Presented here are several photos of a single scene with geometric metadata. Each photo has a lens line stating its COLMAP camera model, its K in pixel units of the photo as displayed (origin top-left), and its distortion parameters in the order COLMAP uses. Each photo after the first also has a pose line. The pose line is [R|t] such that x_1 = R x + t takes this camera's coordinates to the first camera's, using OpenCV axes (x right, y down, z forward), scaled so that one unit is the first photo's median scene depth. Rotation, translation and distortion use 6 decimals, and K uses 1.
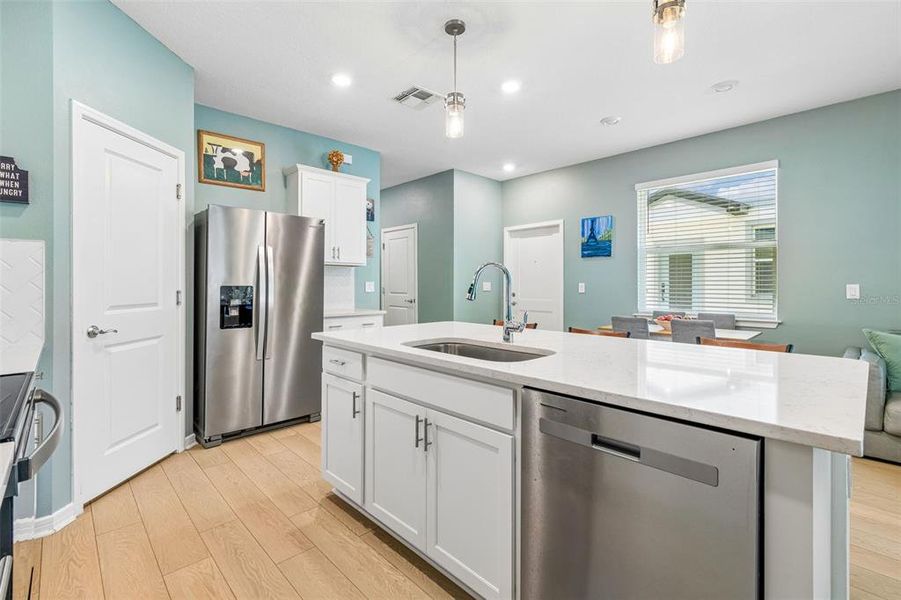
lens RADIAL K [[406.9, 0, 445.0], [0, 406.9, 285.0], [0, 0, 1]] dist [0.000505, 0.000134]
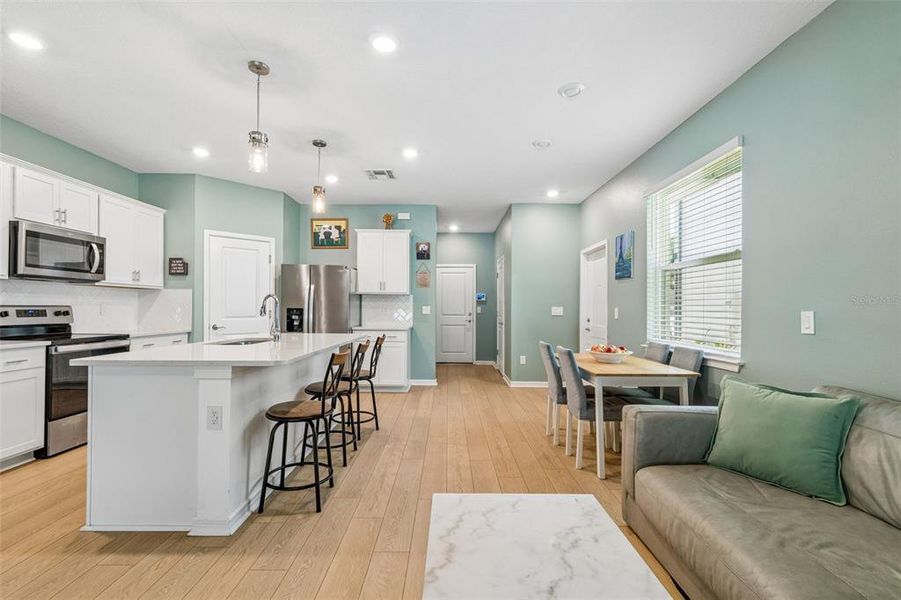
lens RADIAL K [[403.0, 0, 451.5], [0, 403.0, 305.3], [0, 0, 1]] dist [0.000314, -0.000003]
pose [[0.729908, -0.000486, -0.683545, 0.930596], [-0.007765, 0.999929, -0.009002, -0.000107], [0.683501, 0.011878, 0.729853, 0.141908]]
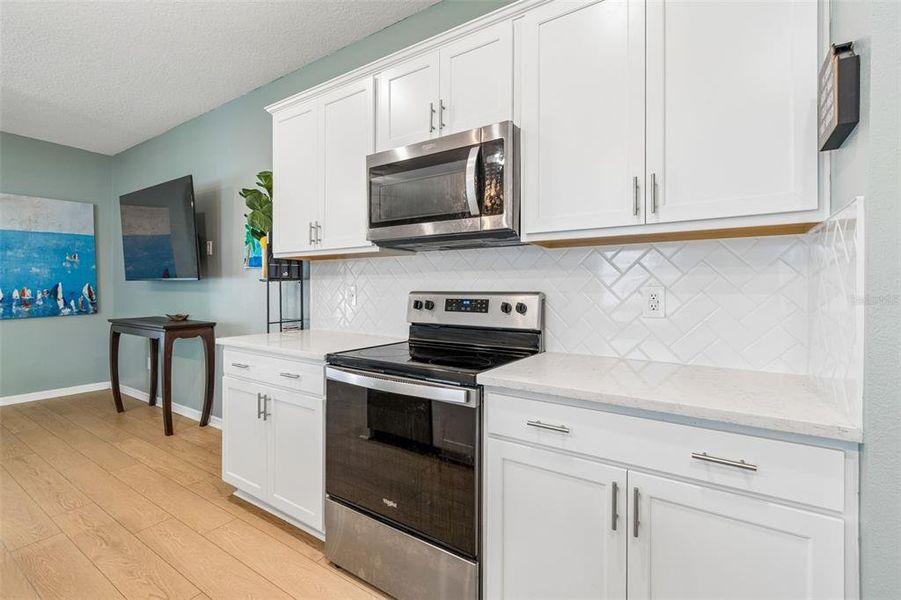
lens RADIAL K [[404.8, 0, 446.8], [0, 404.8, 288.9], [0, 0, 1]] dist [0.002907, 0.000147]
pose [[-0.974710, -0.006110, -0.223388, -0.226113], [-0.006095, 0.999981, -0.000756, -0.003660], [0.223389, 0.000625, -0.974729, 0.654609]]
